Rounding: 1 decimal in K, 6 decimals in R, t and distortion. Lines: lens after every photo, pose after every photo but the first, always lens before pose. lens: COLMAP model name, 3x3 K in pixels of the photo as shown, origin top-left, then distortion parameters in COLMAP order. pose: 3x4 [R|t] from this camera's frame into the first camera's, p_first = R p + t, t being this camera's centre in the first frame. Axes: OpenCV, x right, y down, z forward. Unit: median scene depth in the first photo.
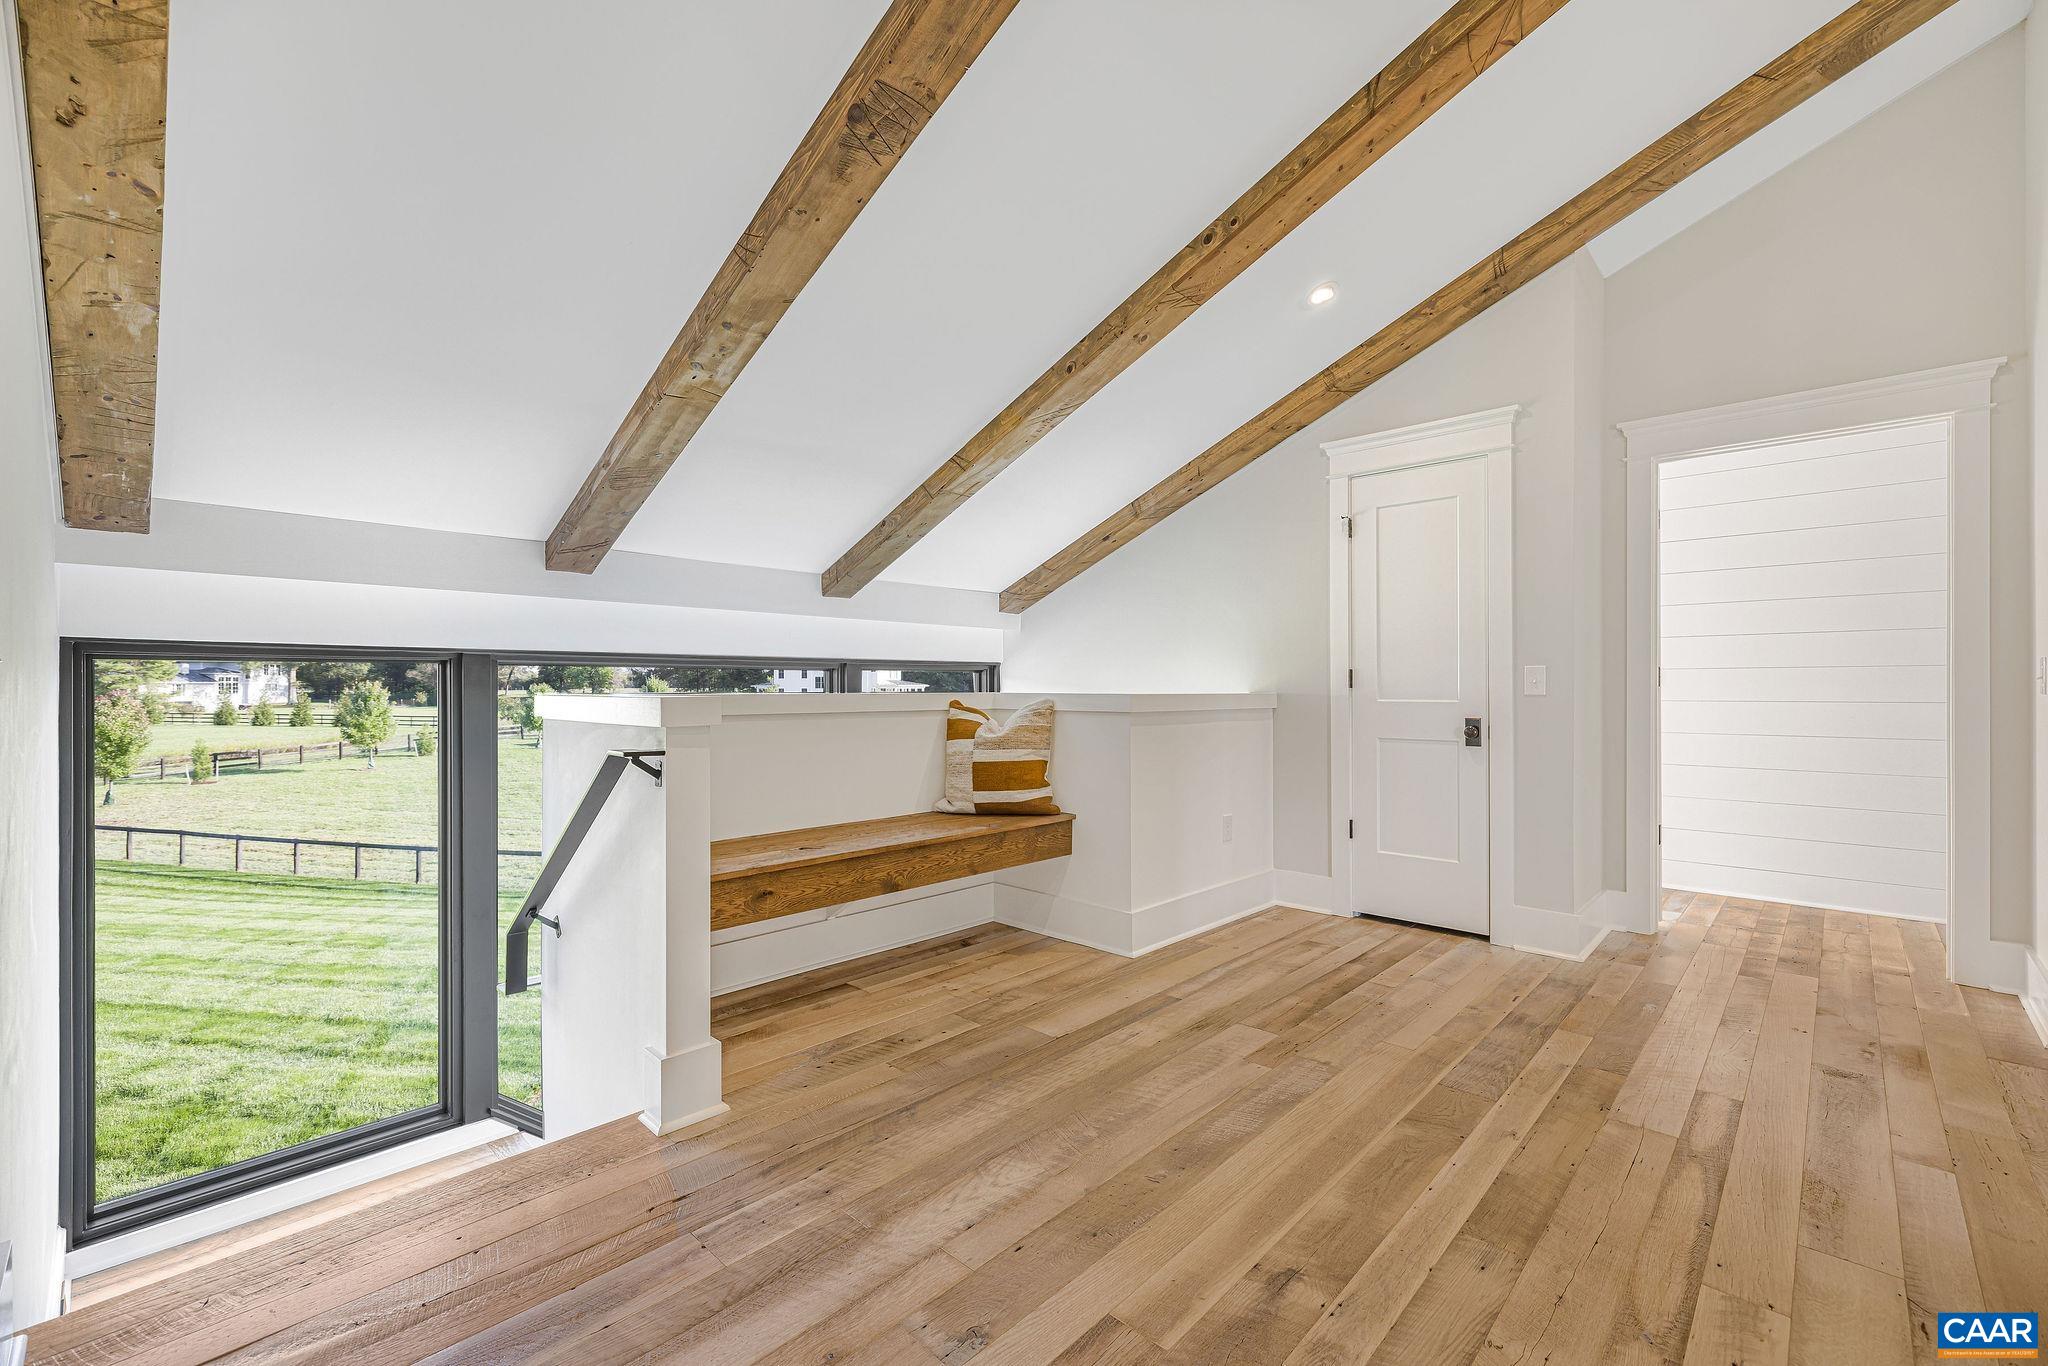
lens RADIAL K [[857.1, 0, 1026.1], [0, 857.1, 679.1], [0, 0, 1]] dist [0.001207, 0.000214]
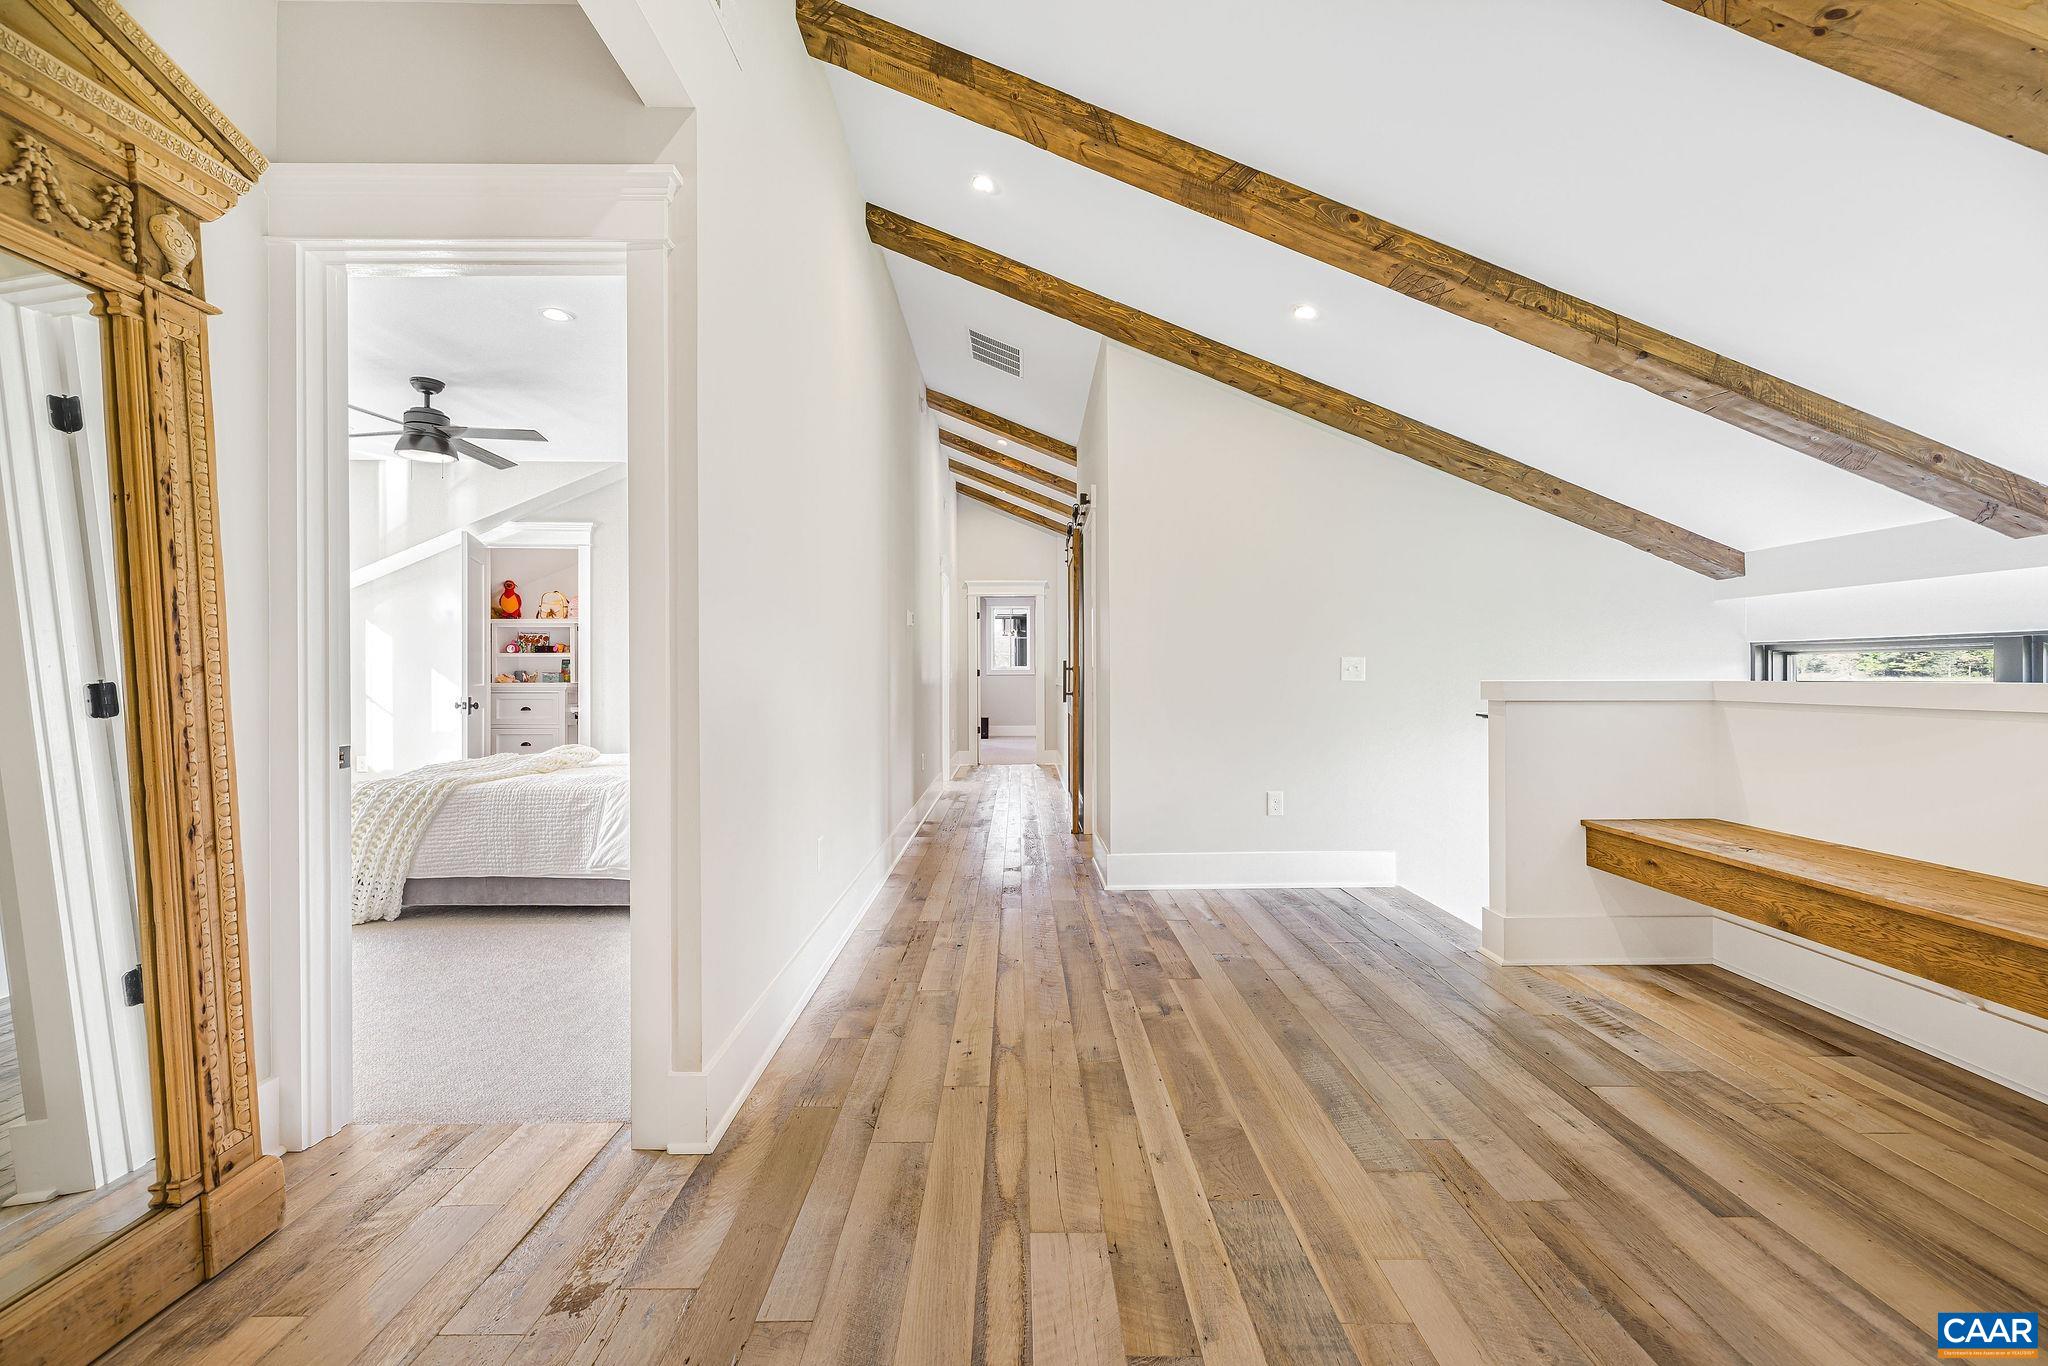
lens RADIAL K [[857.1, 0, 1026.1], [0, 857.1, 679.1], [0, 0, 1]] dist [0.001207, 0.000214]
pose [[-0.716237, 0.006530, -0.697827, 1.200980], [0.009550, 0.999954, -0.000445, 0.009823], [0.697792, -0.006983, -0.716266, 1.432914]]
